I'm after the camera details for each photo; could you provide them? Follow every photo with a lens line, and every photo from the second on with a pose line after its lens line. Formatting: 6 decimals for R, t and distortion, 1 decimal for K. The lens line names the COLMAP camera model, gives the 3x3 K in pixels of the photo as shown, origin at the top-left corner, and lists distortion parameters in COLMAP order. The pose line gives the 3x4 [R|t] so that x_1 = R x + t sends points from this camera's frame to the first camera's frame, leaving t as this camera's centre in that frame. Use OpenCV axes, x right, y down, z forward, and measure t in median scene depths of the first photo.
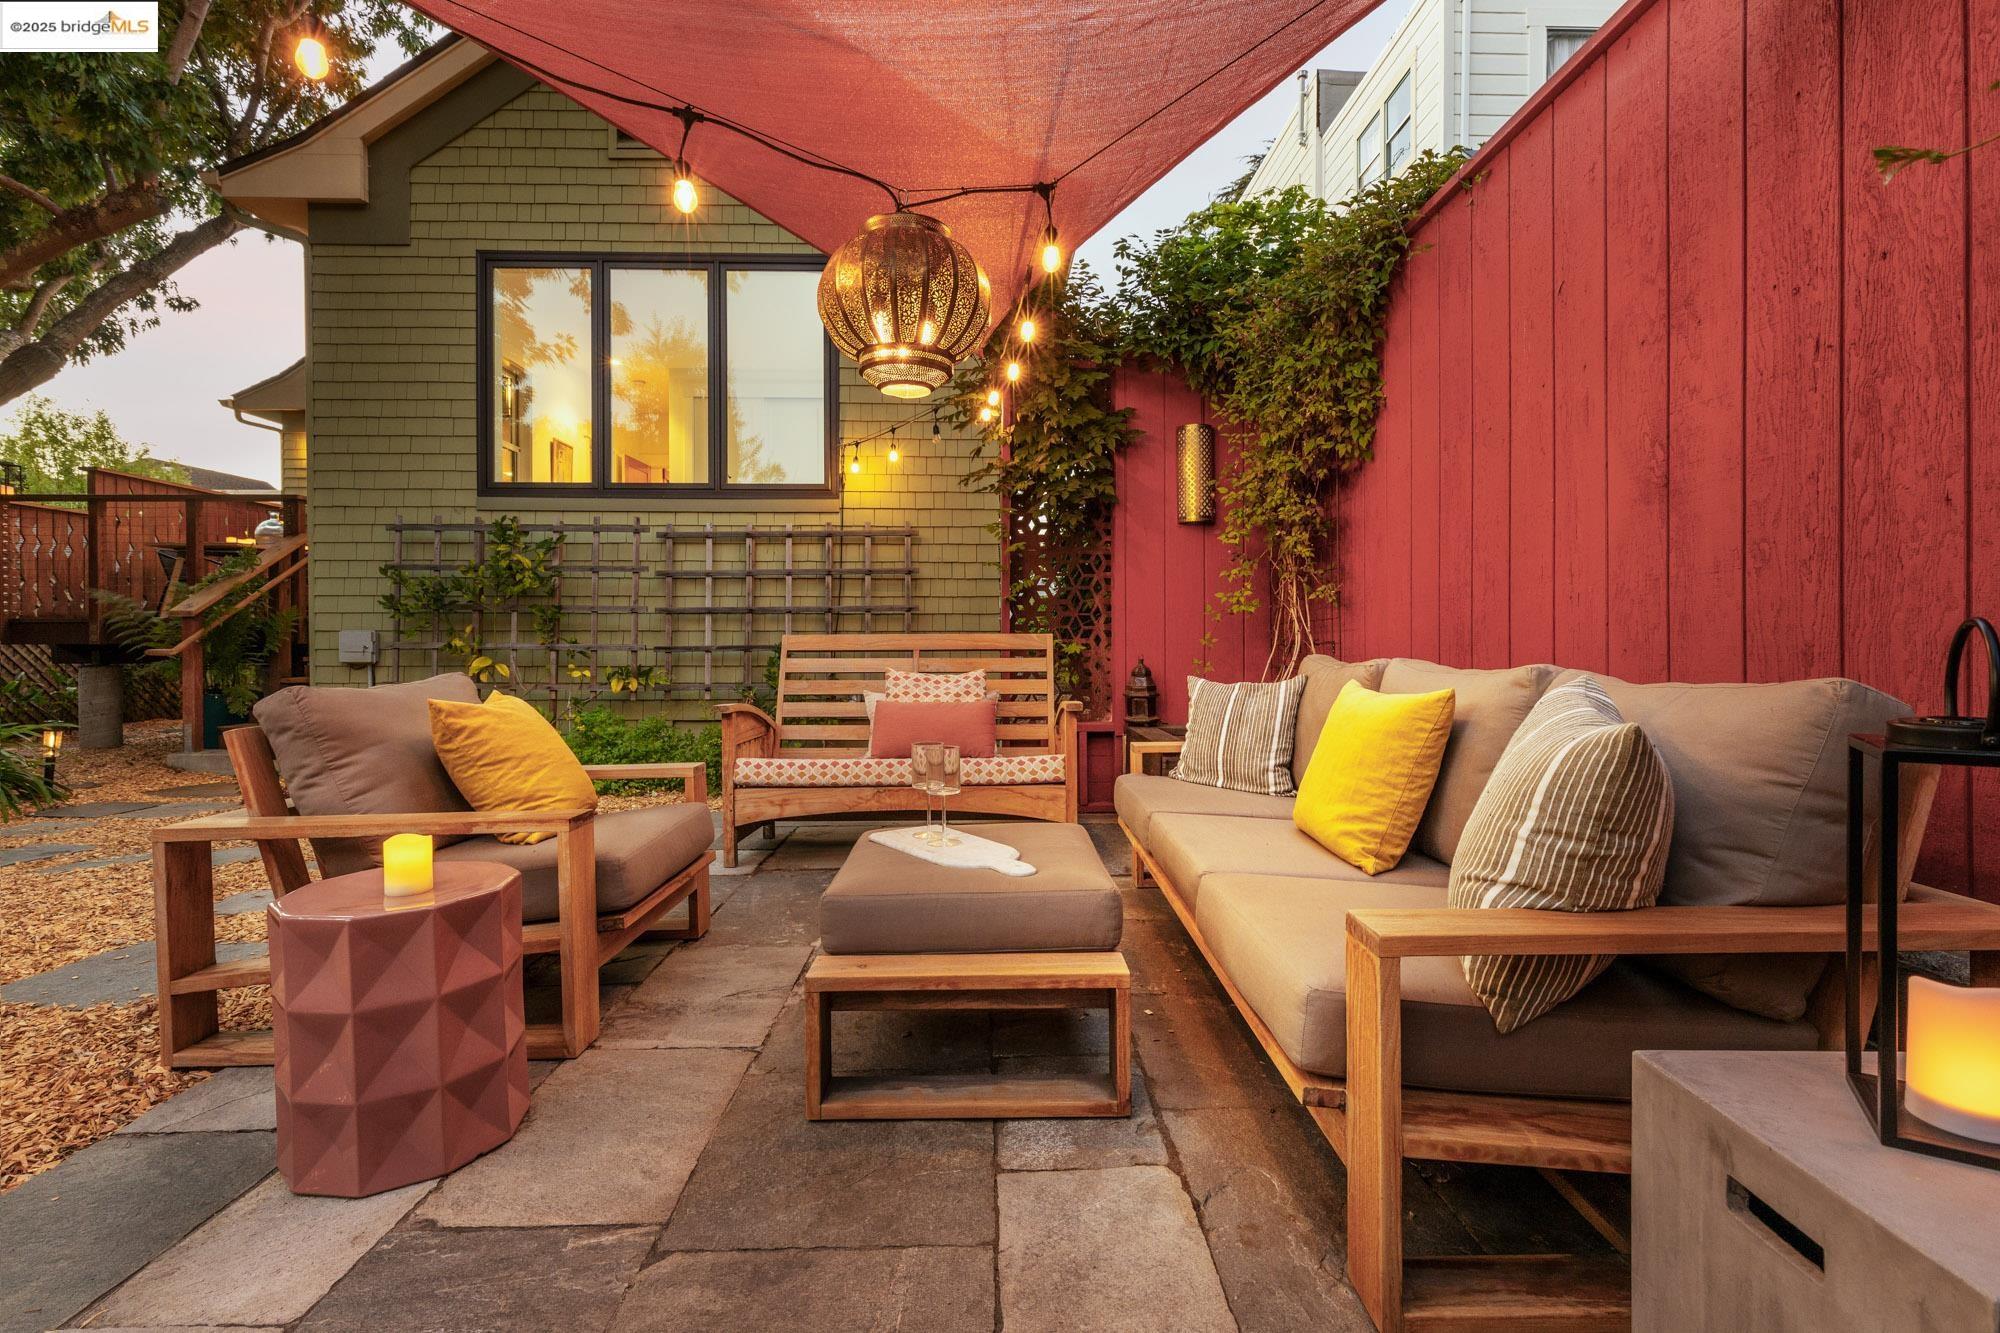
lens RADIAL K [[898.5, 0, 986.1], [0, 898.5, 642.8], [0, 0, 1]] dist [0.000512, -0.001141]
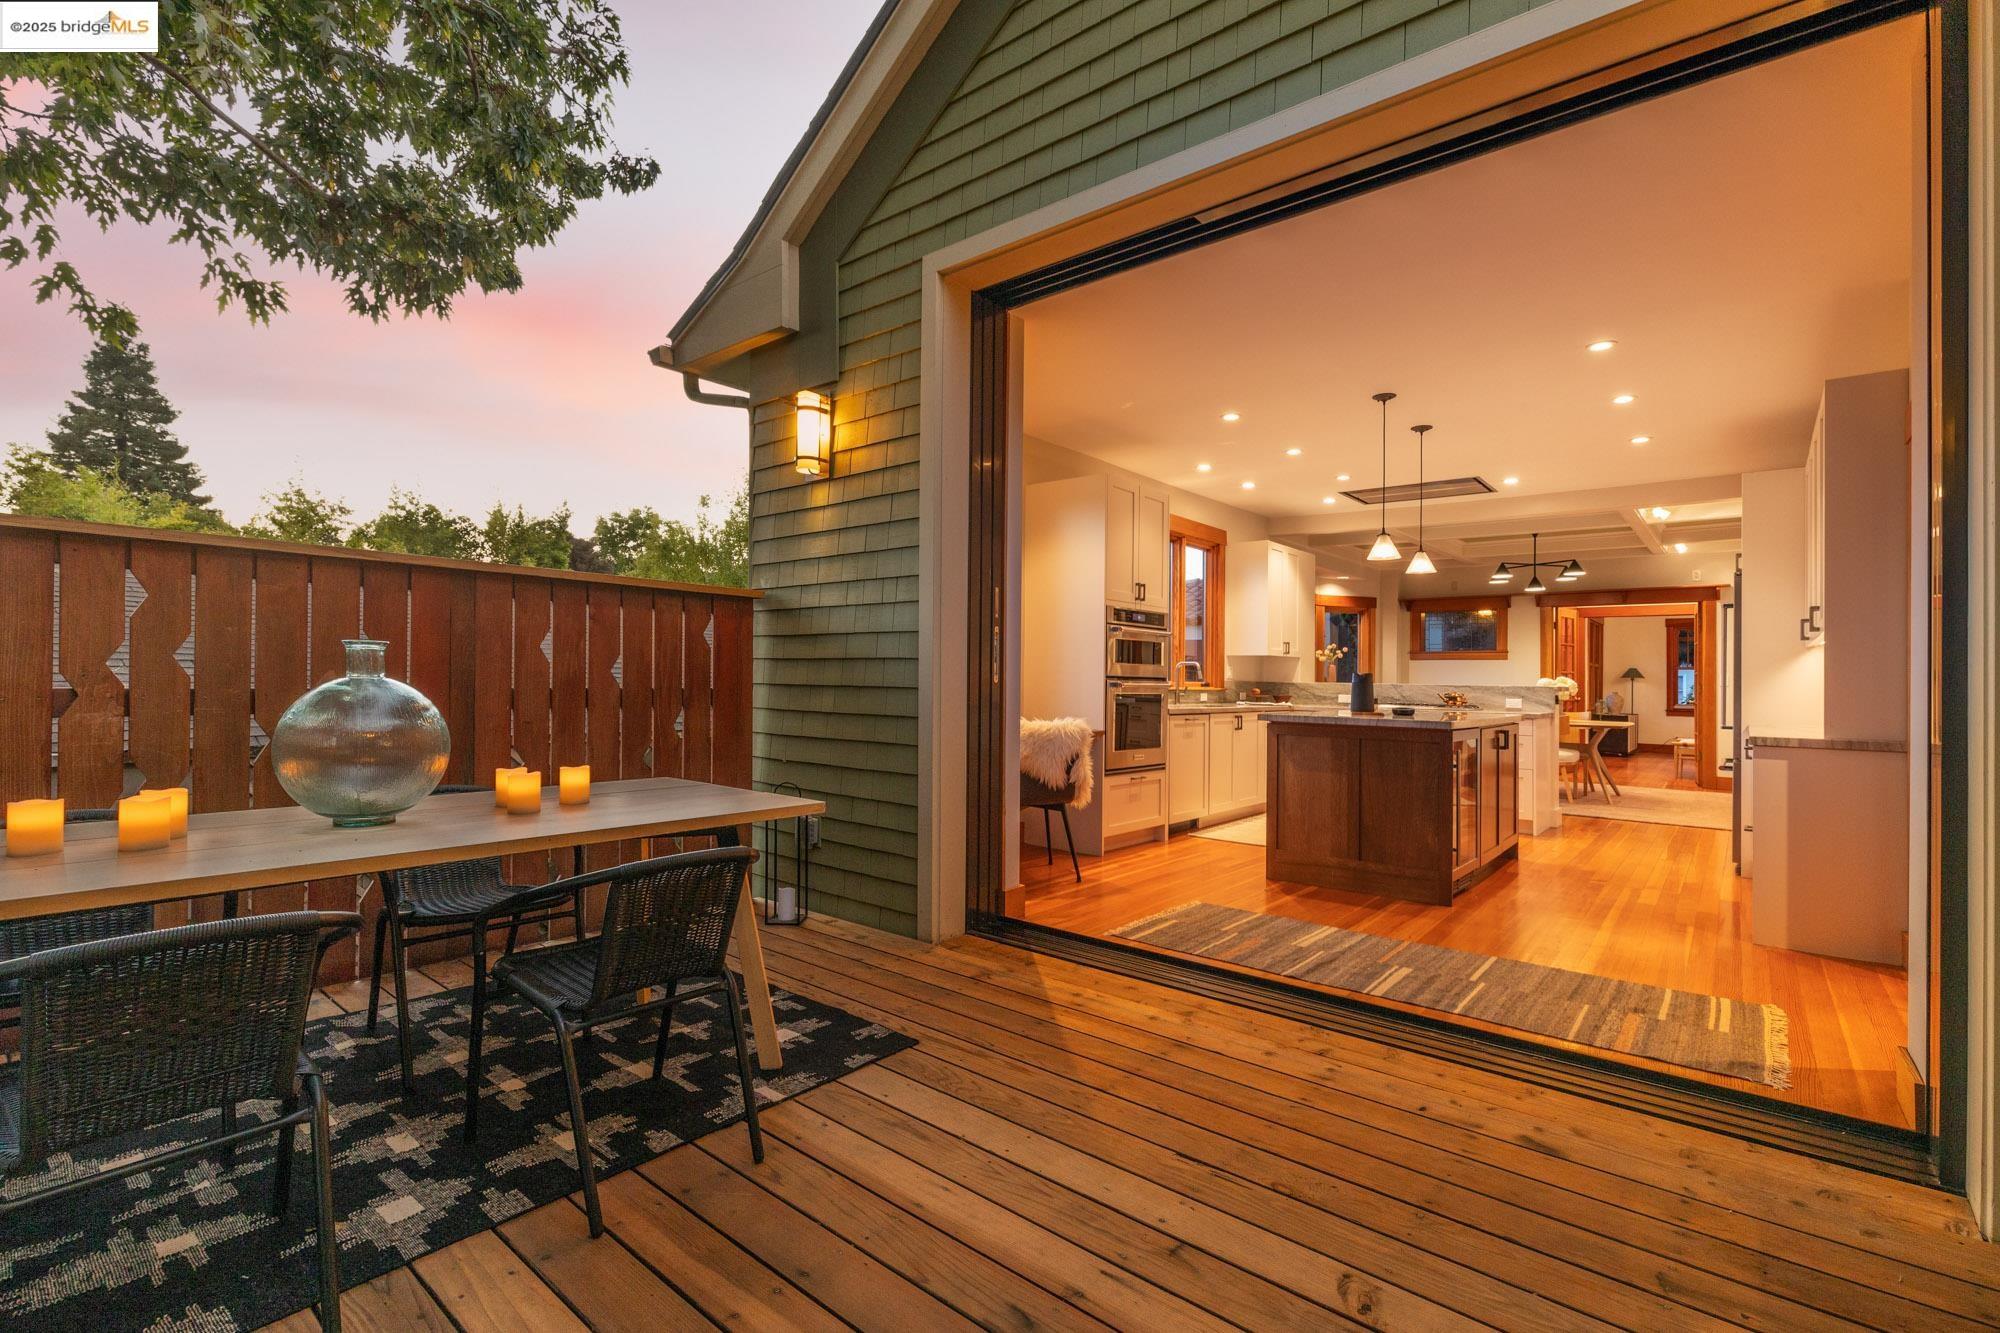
lens RADIAL K [[898.5, 0, 1002.4], [0, 898.5, 665.0], [0, 0, 1]] dist [0.000512, -0.001141]
pose [[0.762136, 0.003043, -0.647410, -0.580060], [-0.021176, 0.999571, -0.020231, -0.150203], [0.647071, 0.029128, 0.761873, 1.017932]]
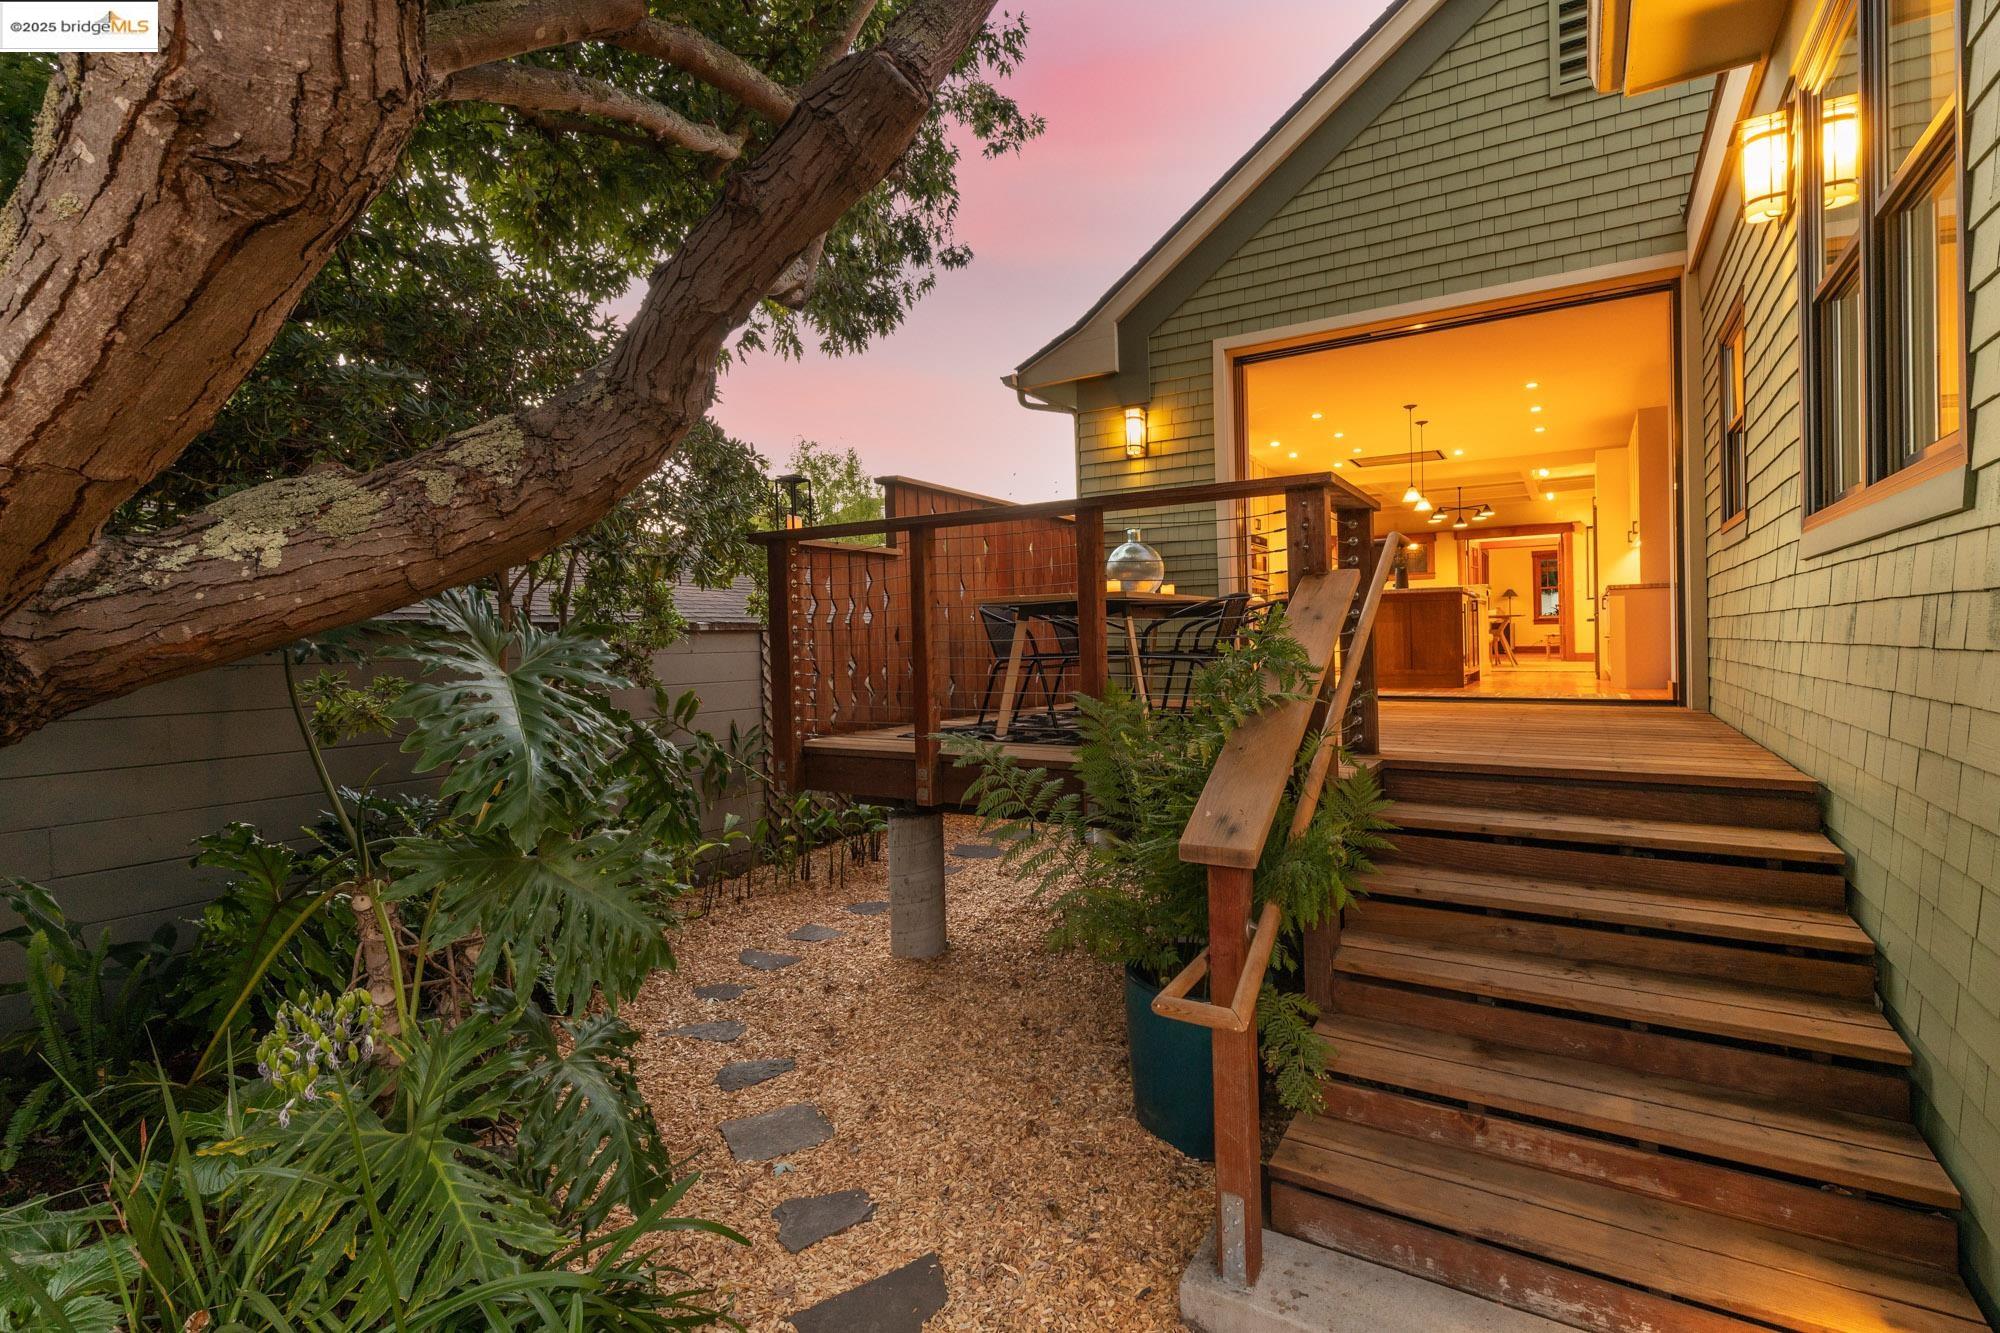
lens RADIAL K [[898.5, 0, 1041.3], [0, 898.5, 644.2], [0, 0, 1]] dist [0.000512, -0.001141]
pose [[0.852757, -0.008599, -0.522237, -0.599600], [0.011736, 0.999927, 0.002698, -0.083077], [0.522176, -0.008430, 0.852796, 0.539384]]
